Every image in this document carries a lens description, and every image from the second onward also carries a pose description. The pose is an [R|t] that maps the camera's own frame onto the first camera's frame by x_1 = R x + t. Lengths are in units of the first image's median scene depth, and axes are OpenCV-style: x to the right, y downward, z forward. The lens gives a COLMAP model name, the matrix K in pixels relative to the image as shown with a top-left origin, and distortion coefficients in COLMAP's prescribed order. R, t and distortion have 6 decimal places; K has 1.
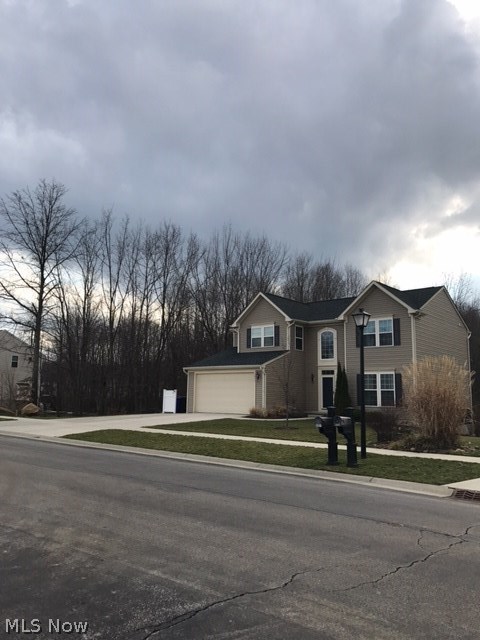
lens RADIAL K [[527.4, 0, 233.7], [0, 527.4, 322.3], [0, 0, 1]] dist [0.039307, -0.012824]
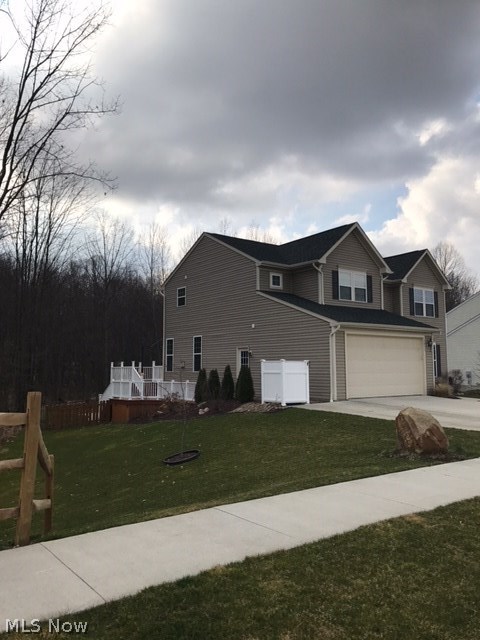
lens RADIAL K [[527.4, 0, 238.4], [0, 527.4, 316.9], [0, 0, 1]] dist [0.039307, -0.012824]
pose [[0.219149, 0.074744, 0.972824, -0.695010], [-0.134286, 0.989883, -0.045804, 0.125927], [-0.966406, -0.120599, 0.226970, 1.017035]]
